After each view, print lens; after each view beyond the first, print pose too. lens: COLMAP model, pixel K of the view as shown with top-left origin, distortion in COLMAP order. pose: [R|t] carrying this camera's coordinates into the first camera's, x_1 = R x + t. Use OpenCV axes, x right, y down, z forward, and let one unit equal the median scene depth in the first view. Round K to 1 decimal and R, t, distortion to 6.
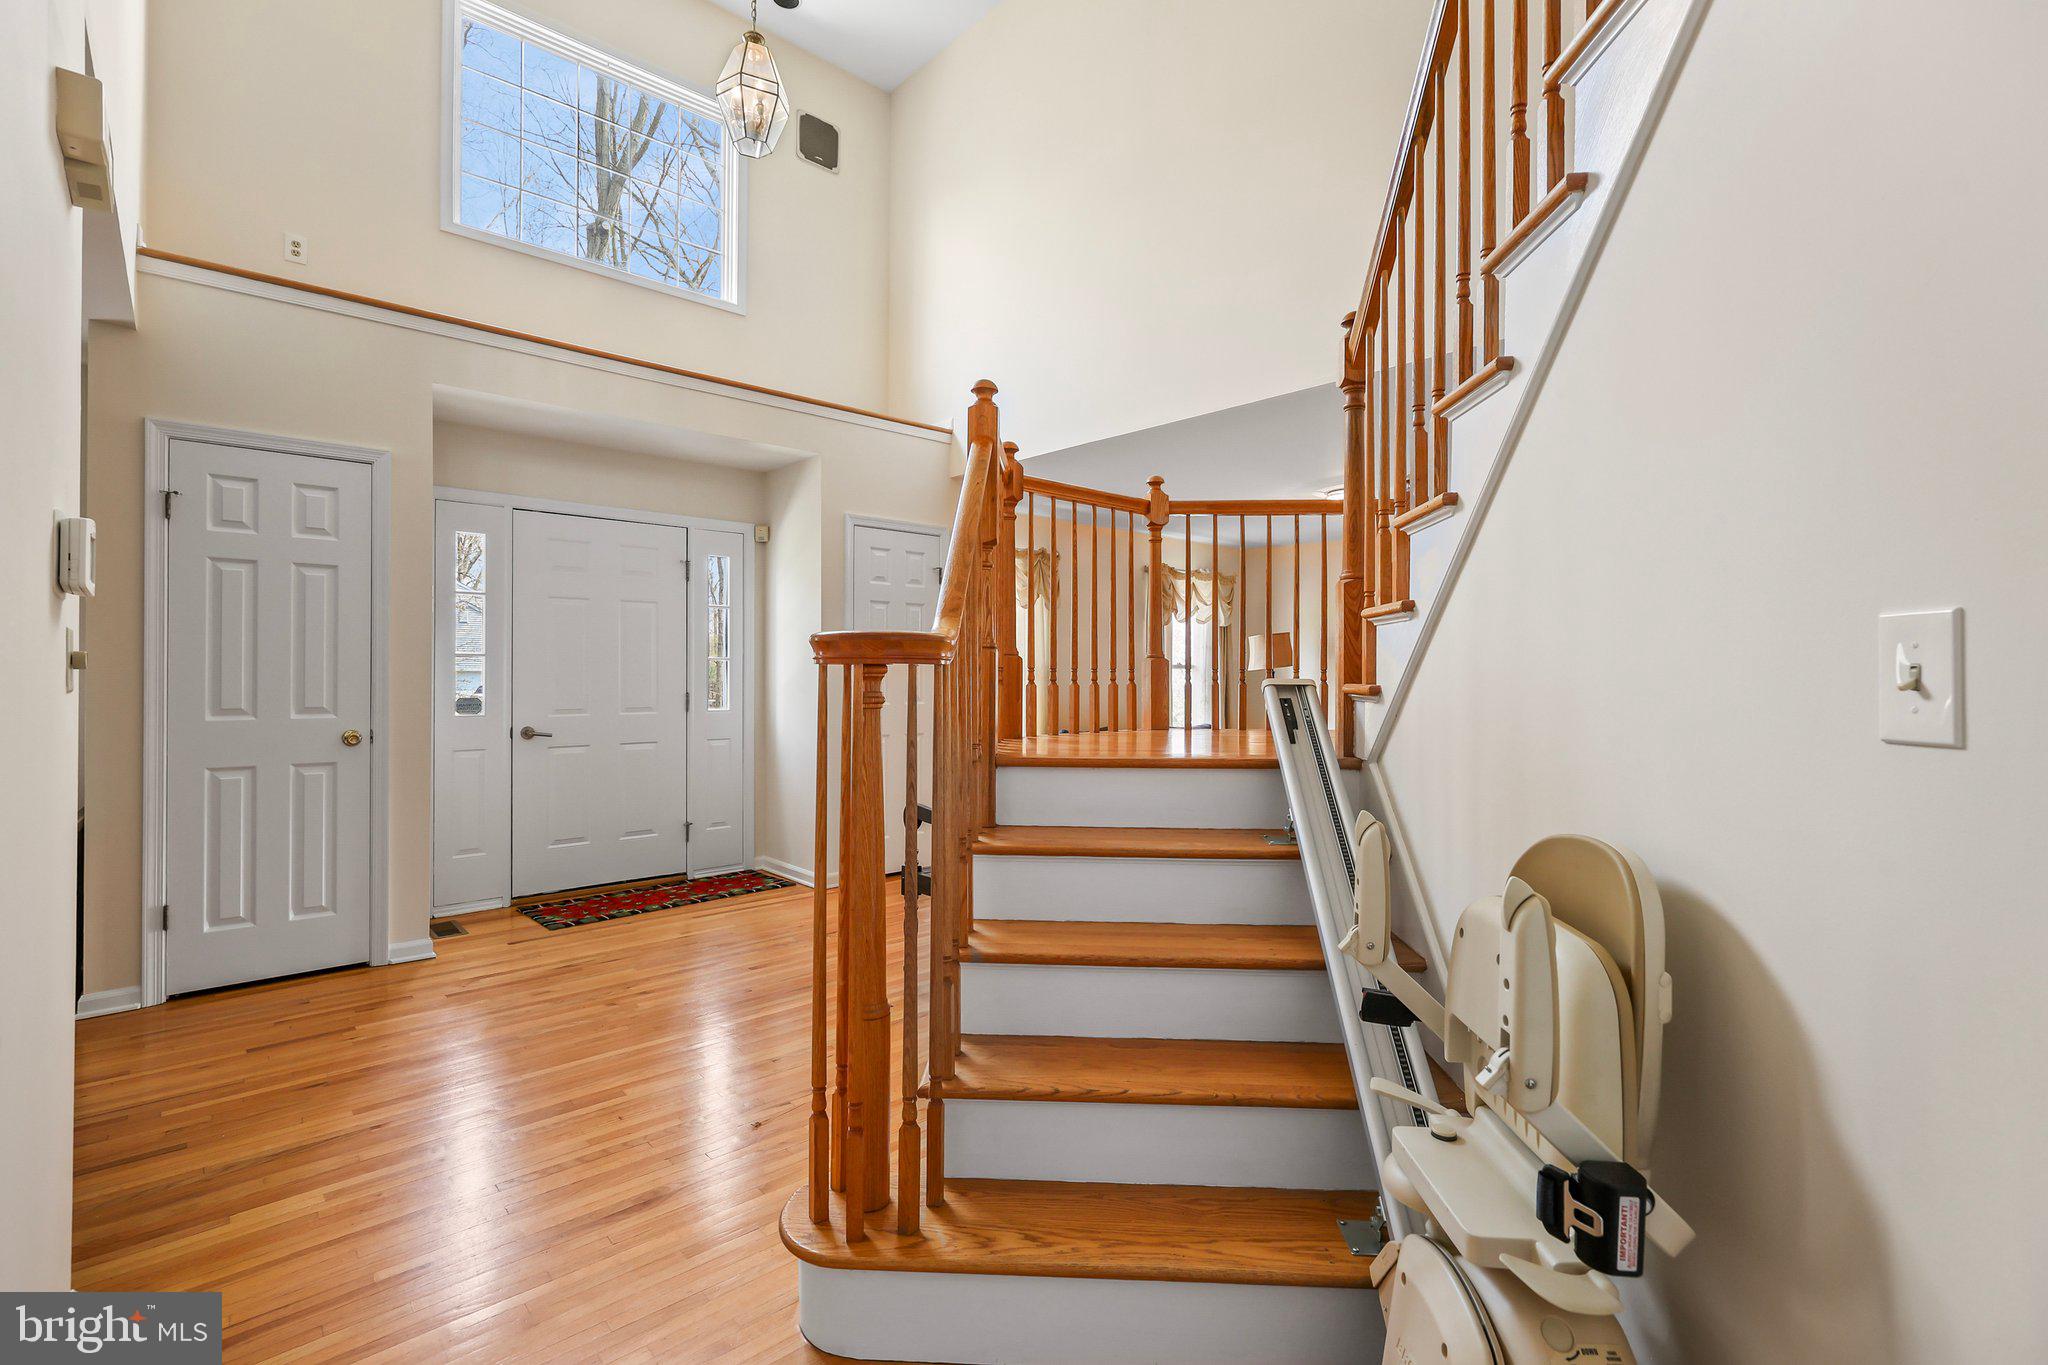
lens RADIAL K [[922.9, 0, 1029.6], [0, 922.9, 666.3], [0, 0, 1]] dist [-0.005228, -0.001682]
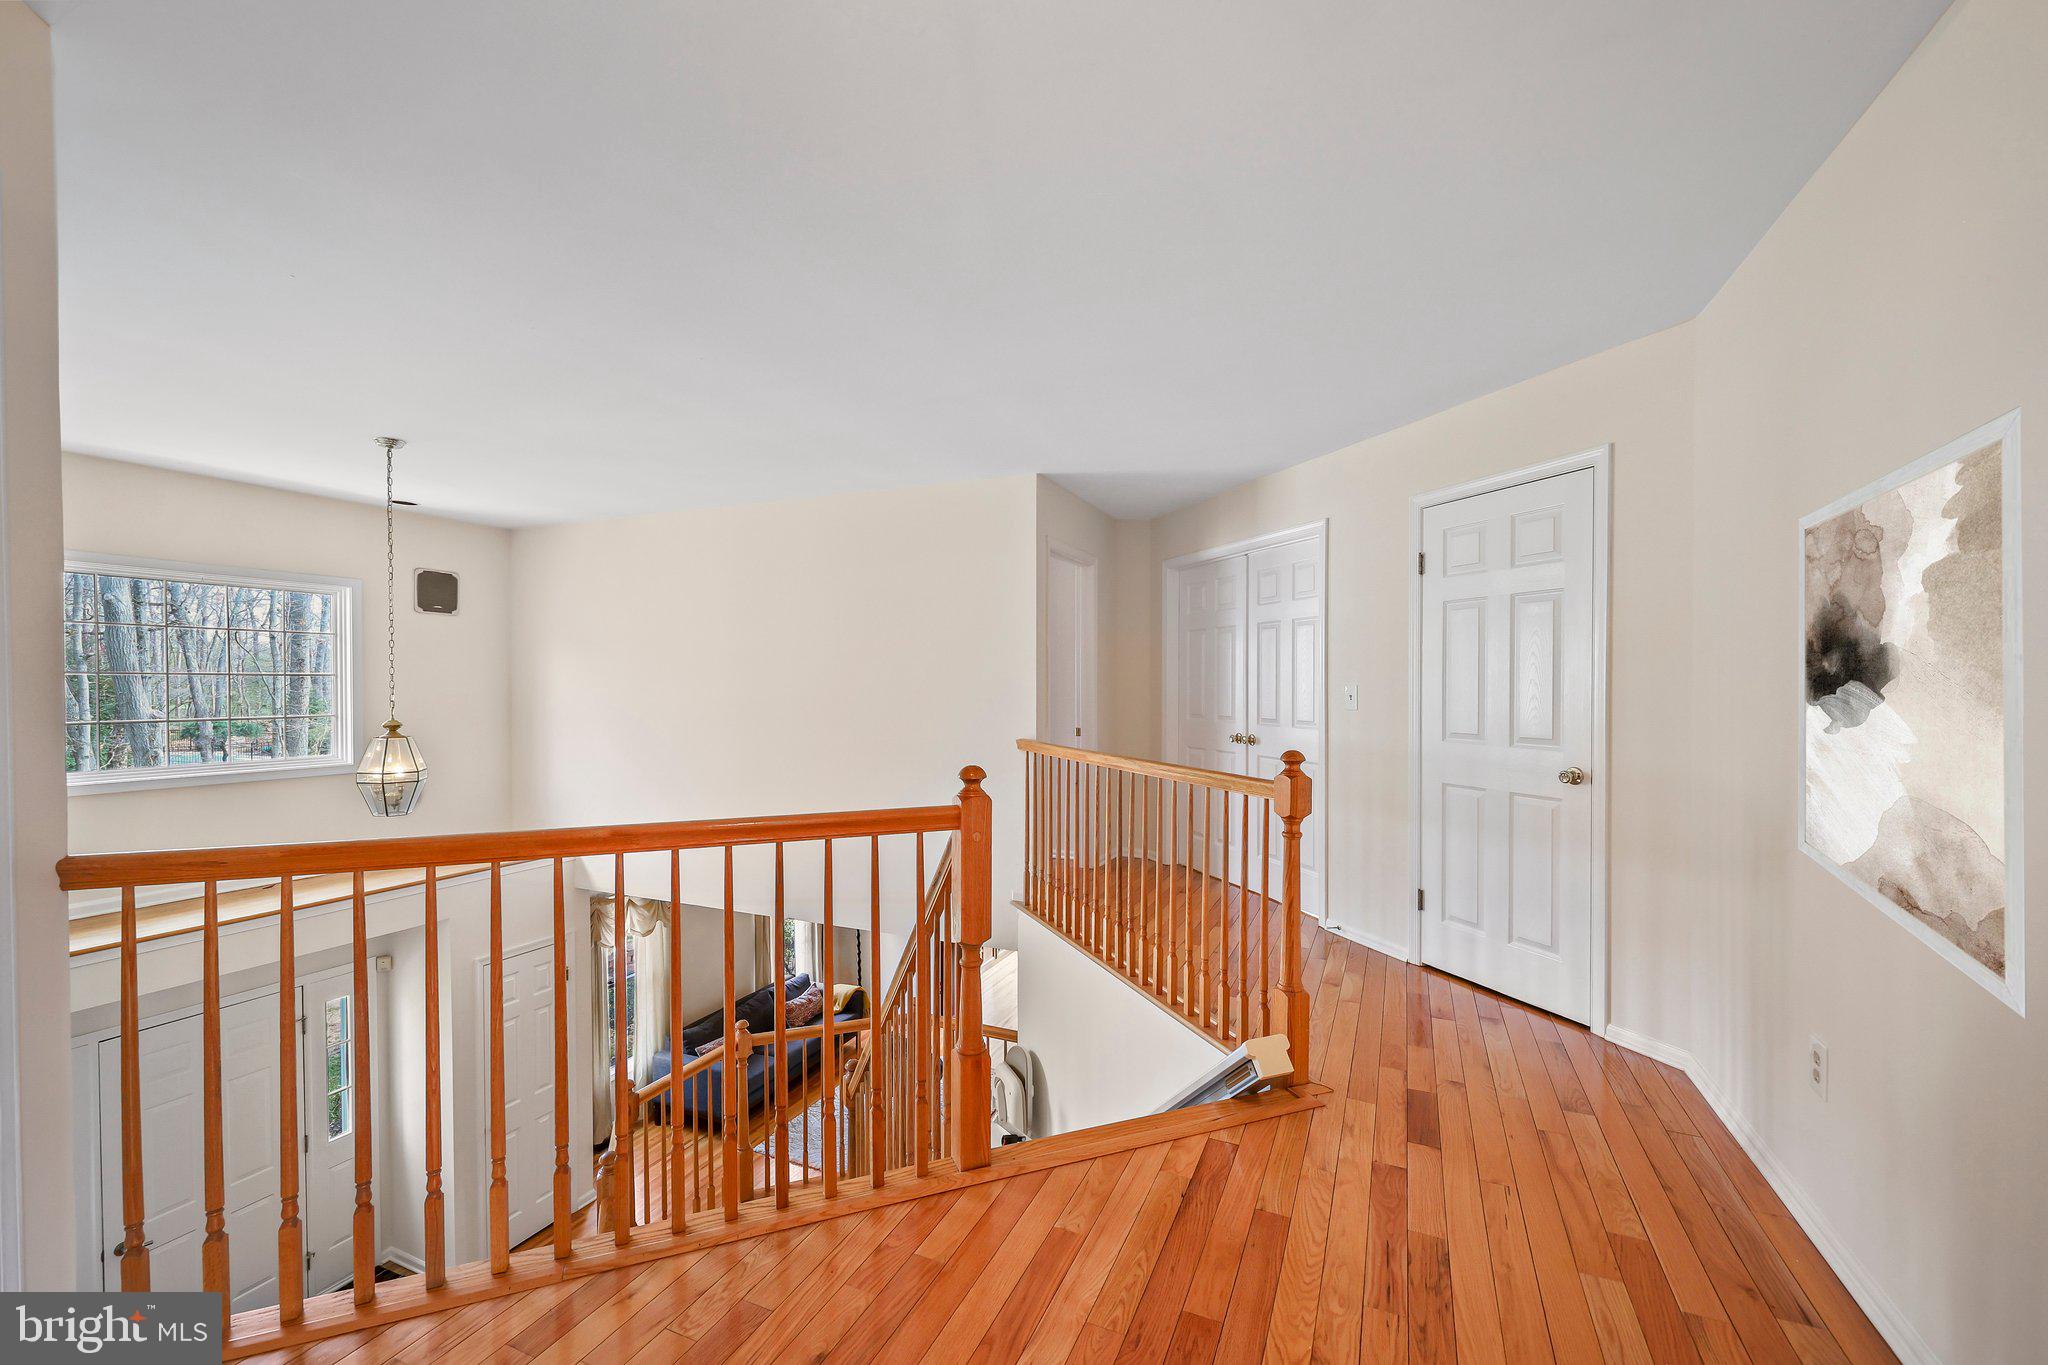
lens RADIAL K [[830.5, 0, 1040.9], [0, 830.5, 694.4], [0, 0, 1]] dist [-0.007121, 0.001261]
pose [[0.906980, -0.007825, 0.421101, 0.015055], [-0.002800, 0.999693, 0.024607, -0.664854], [-0.421165, -0.023497, 0.906680, -0.311096]]
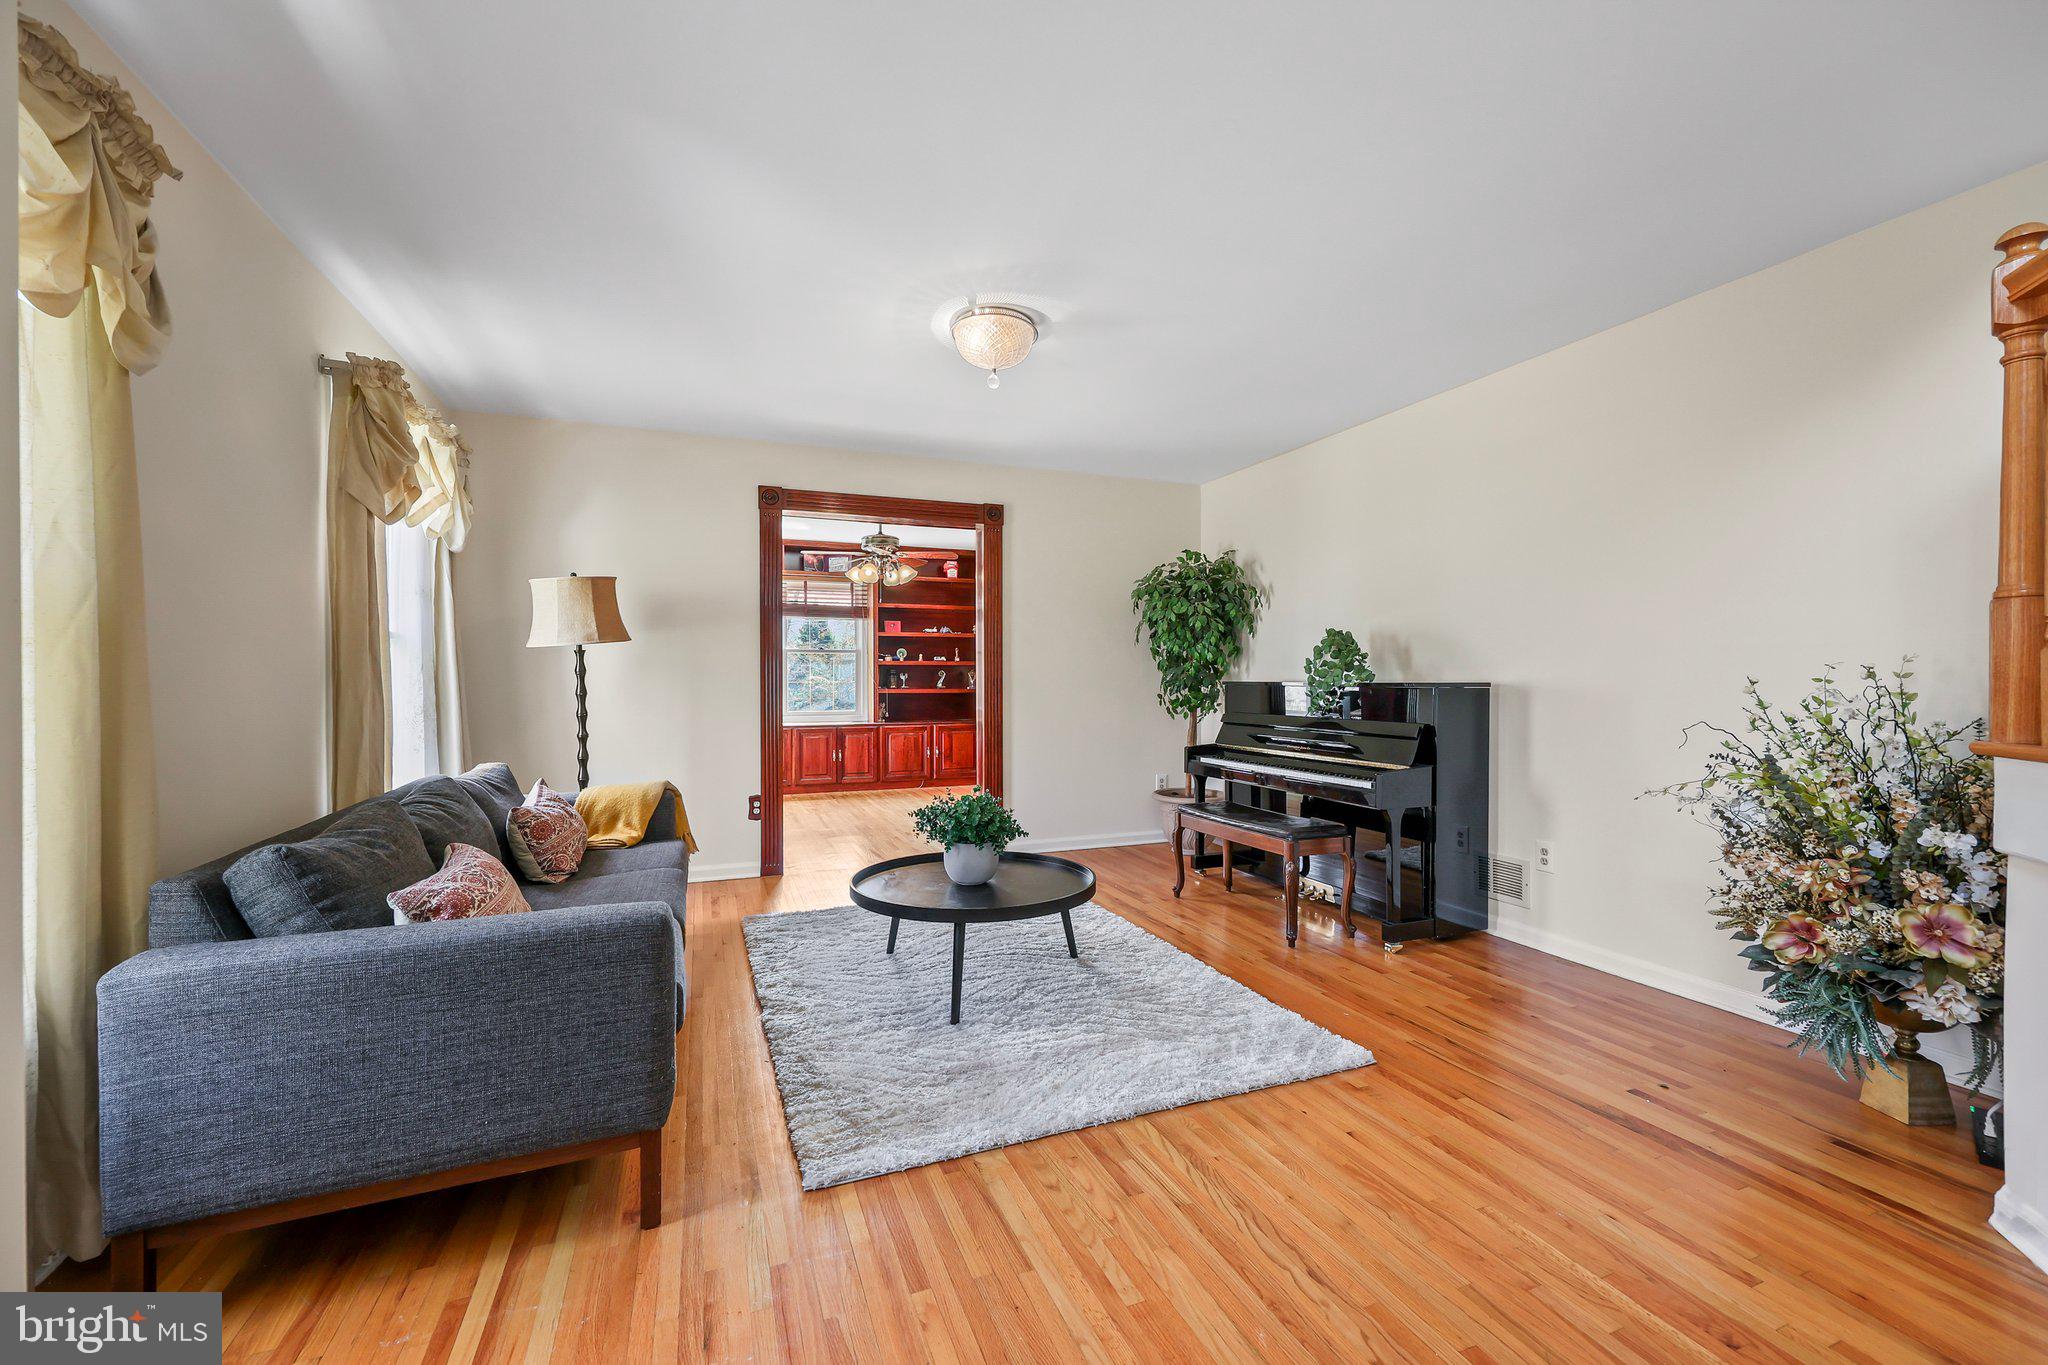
lens RADIAL K [[830.5, 0, 1024.6], [0, 830.5, 684.3], [0, 0, 1]] dist [-0.007121, 0.001261]
pose [[0.357227, -0.010932, 0.933954, -0.165247], [-0.008922, 0.999846, 0.015116, 0.030241], [-0.933975, -0.013733, 0.357075, 1.177321]]
